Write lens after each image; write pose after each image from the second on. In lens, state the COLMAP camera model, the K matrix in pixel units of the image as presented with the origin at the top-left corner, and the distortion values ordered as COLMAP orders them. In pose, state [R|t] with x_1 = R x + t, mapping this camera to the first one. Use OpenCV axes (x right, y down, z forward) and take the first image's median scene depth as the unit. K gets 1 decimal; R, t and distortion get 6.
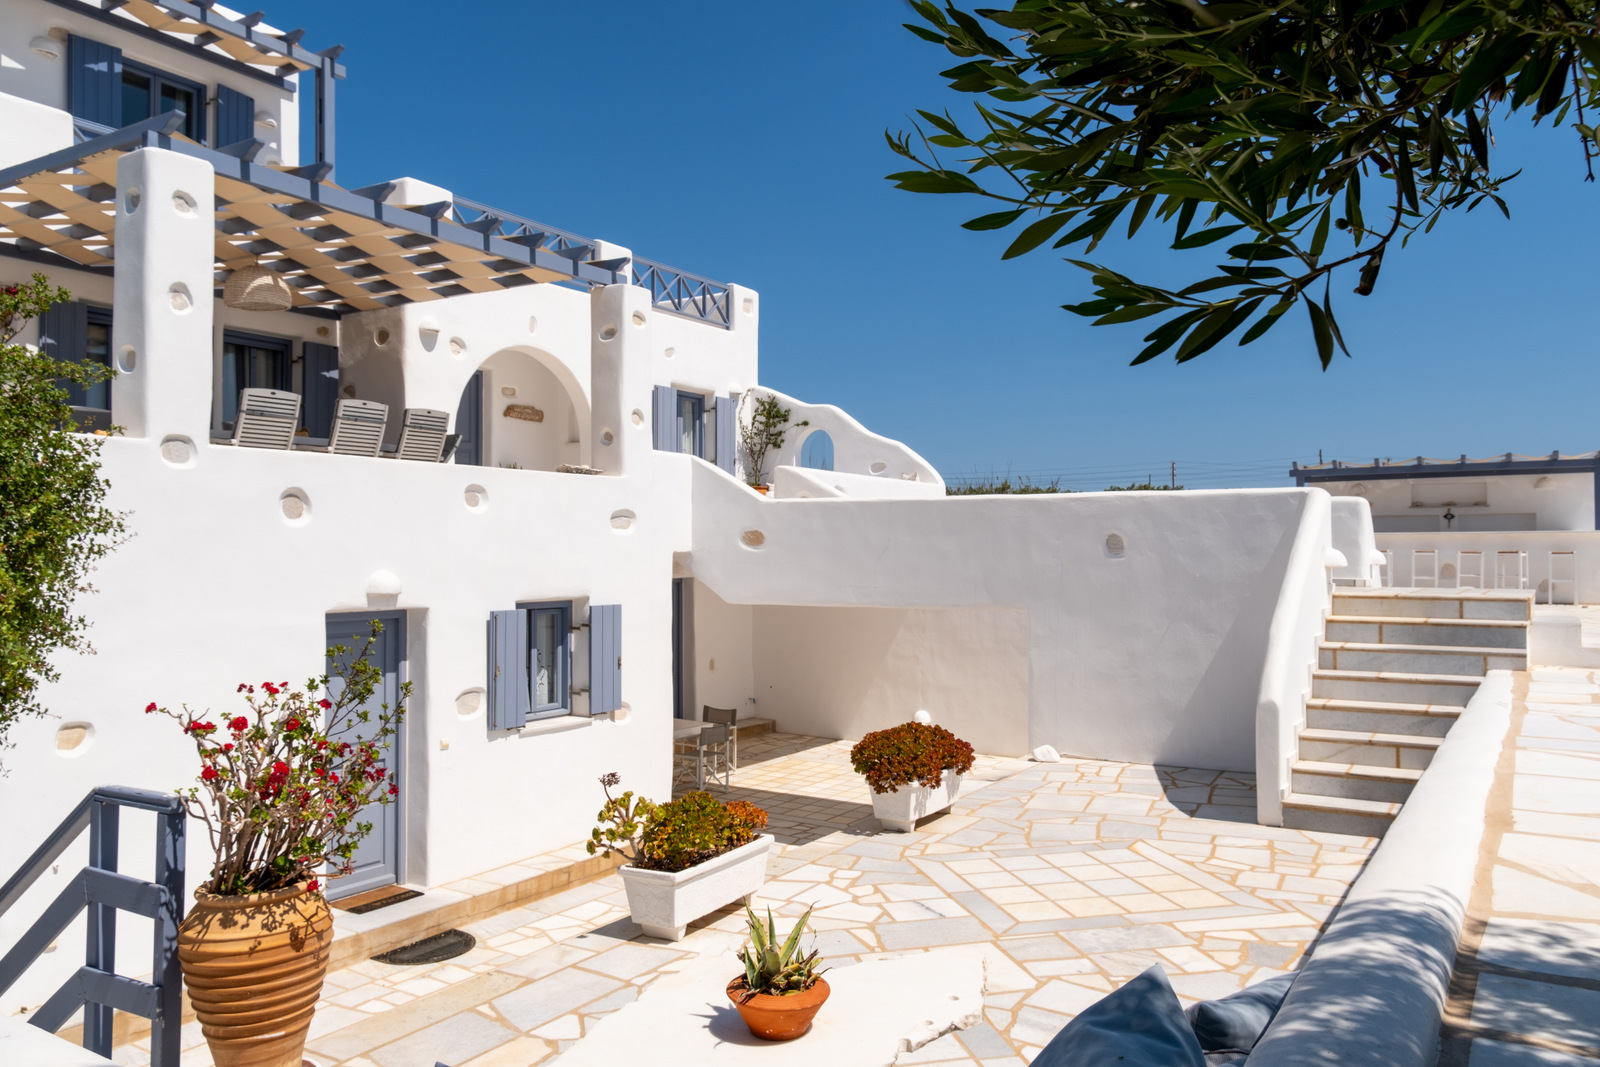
lens RADIAL K [[1210.7, 0, 798.8], [0, 1210.7, 524.0], [0, 0, 1]] dist [0.001579, 0.010052]
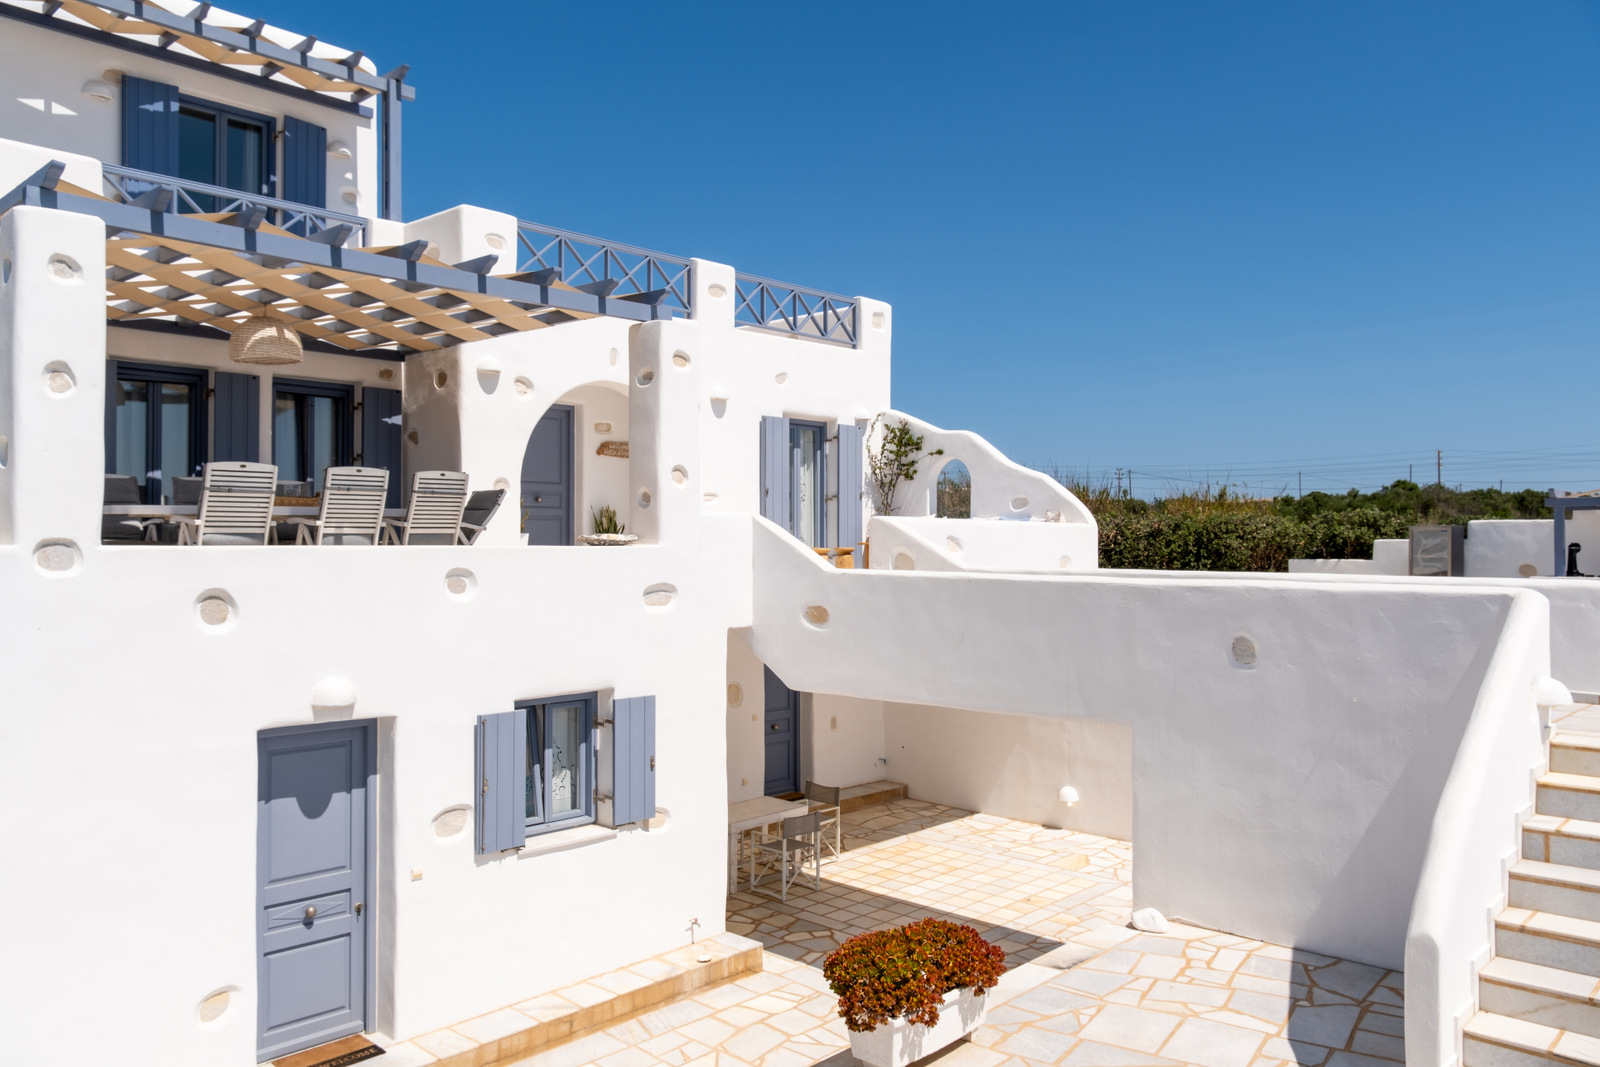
lens RADIAL K [[1210.7, 0, 794.8], [0, 1210.7, 523.7], [0, 0, 1]] dist [0.001579, 0.010052]
pose [[0.981068, -0.001231, -0.193659, 0.117752], [0.002950, 0.999959, 0.008584, -0.062643], [0.193640, -0.008993, 0.981031, 0.178933]]
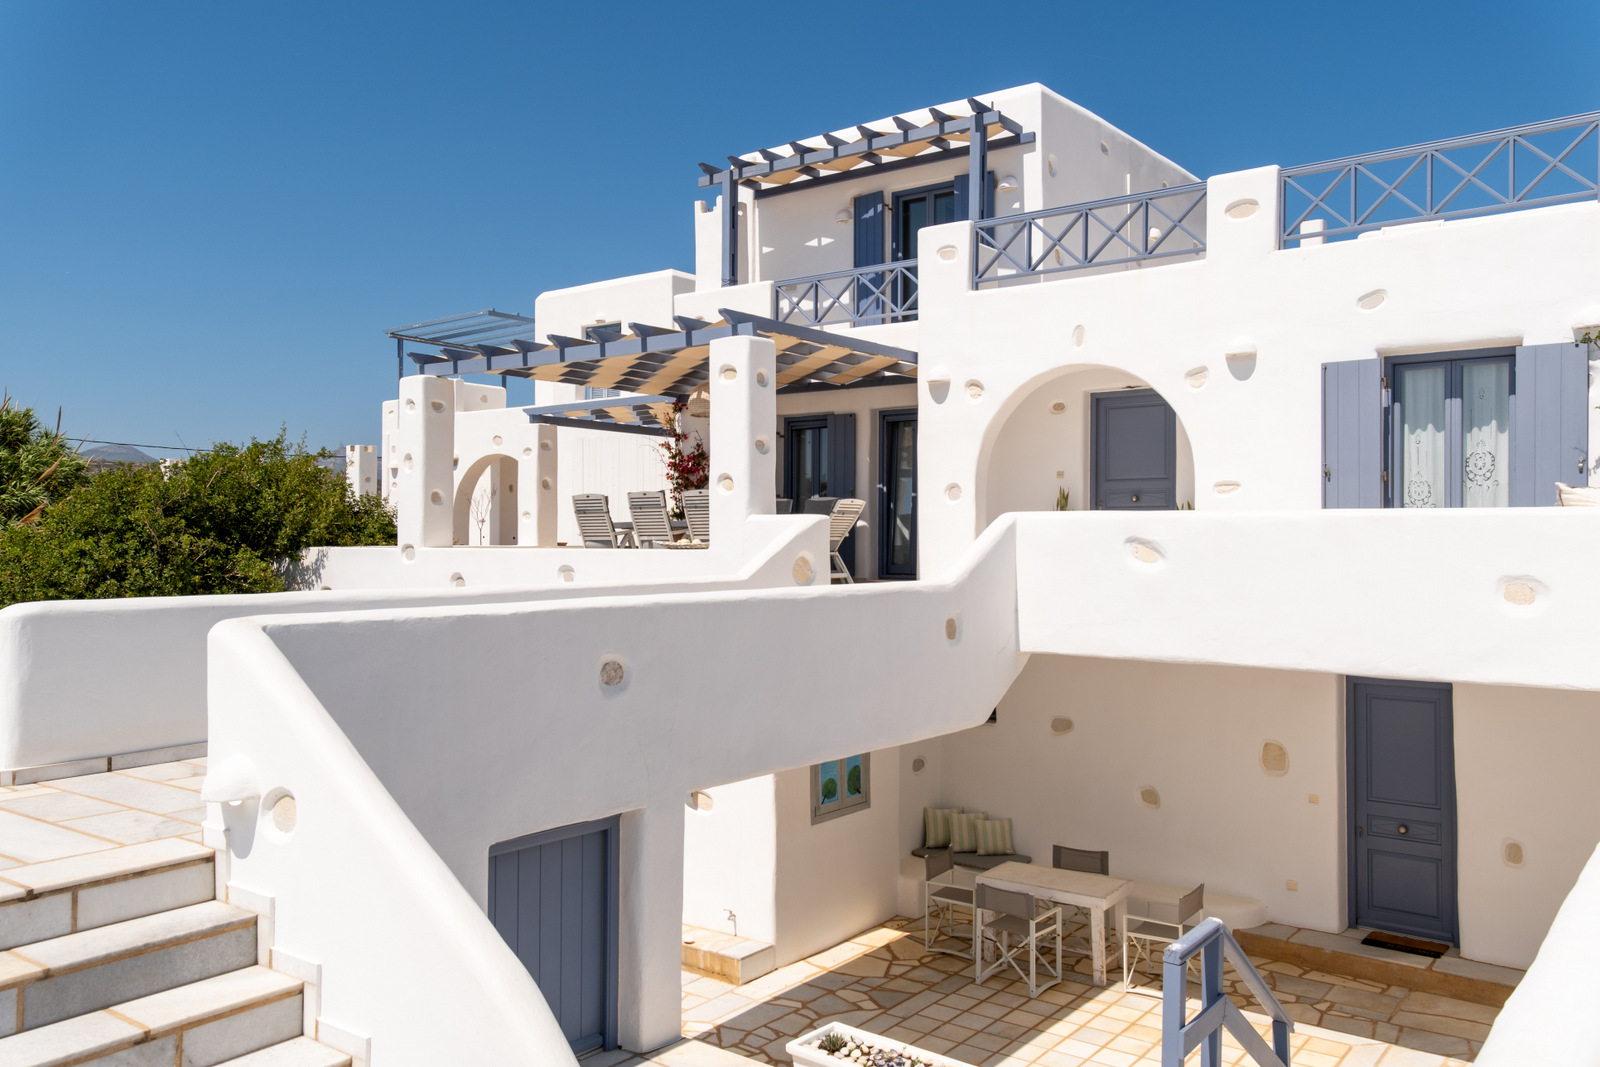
lens RADIAL K [[1262.7, 0, 786.4], [0, 1262.7, 537.2], [0, 0, 1]] dist [0.030916, 0.017245]
pose [[-0.094069, -0.005550, -0.995550, 0.827032], [0.022131, 0.999726, -0.007665, -0.040588], [0.995320, -0.022754, -0.093921, 1.172455]]
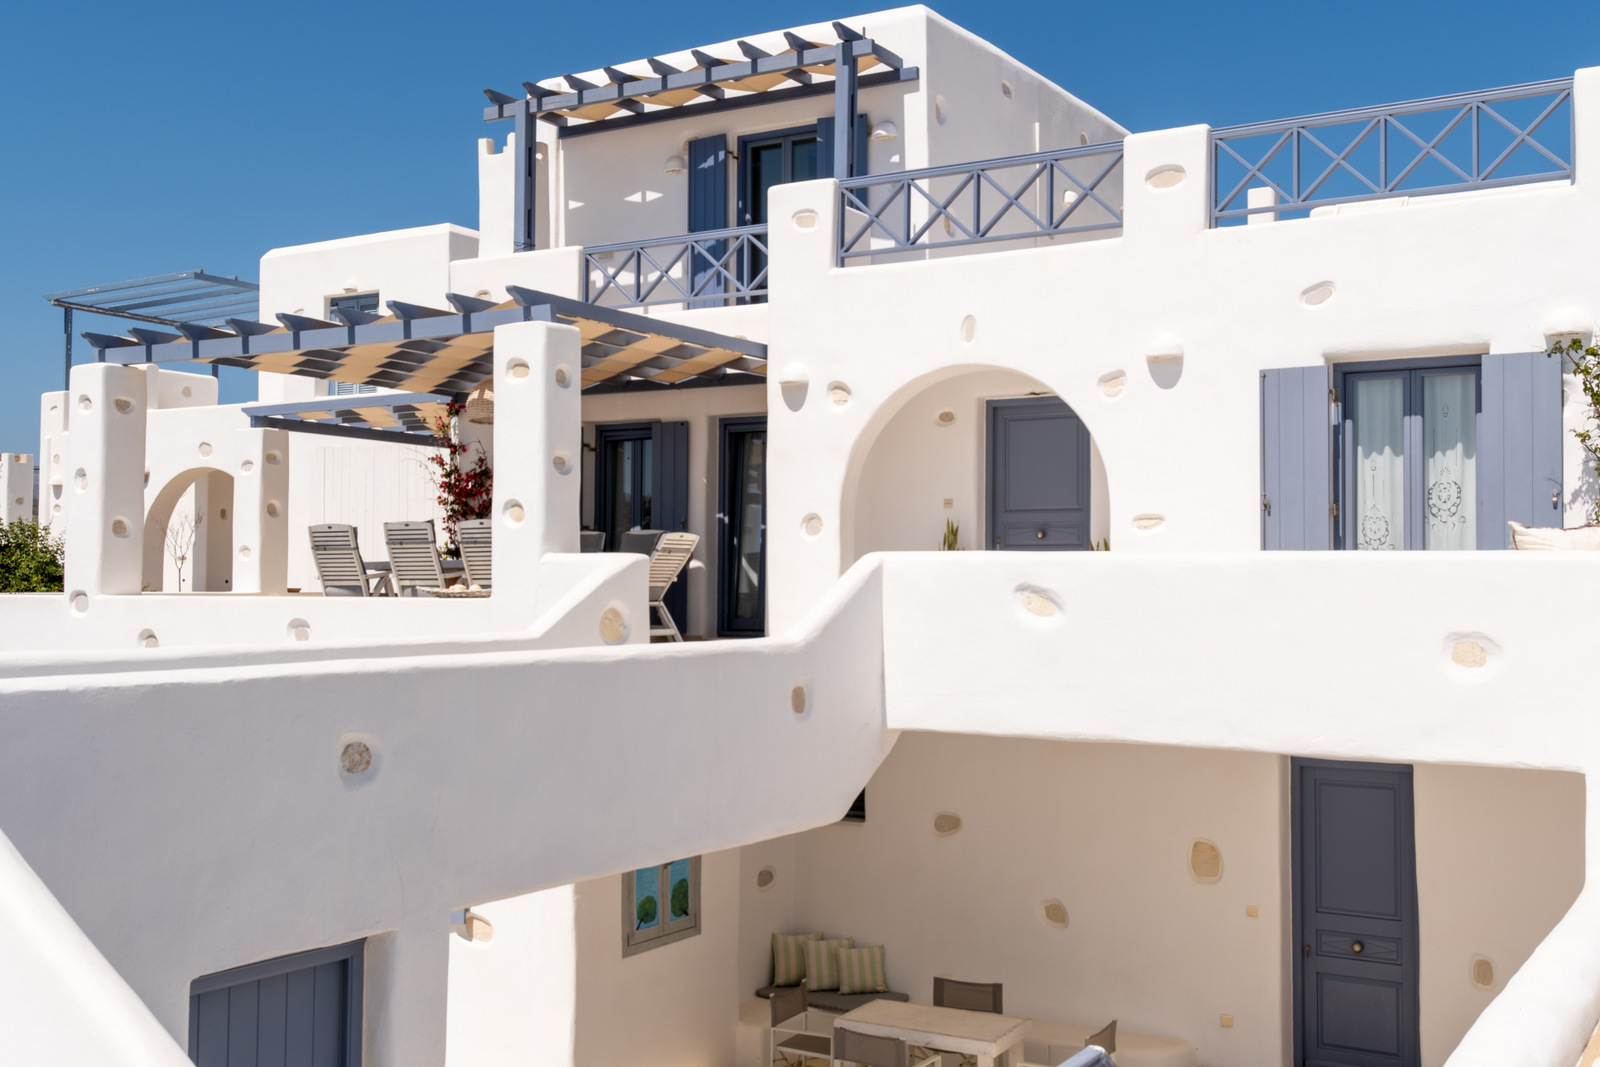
lens RADIAL K [[1687.9, 0, 789.4], [0, 1687.9, 539.2], [0, 0, 1]] dist [0.042072, 0.000000]
pose [[0.014061, -0.030551, -0.999434, 0.862330], [0.019397, 0.999353, -0.030275, -0.041136], [0.999713, -0.018960, 0.014644, 1.183027]]
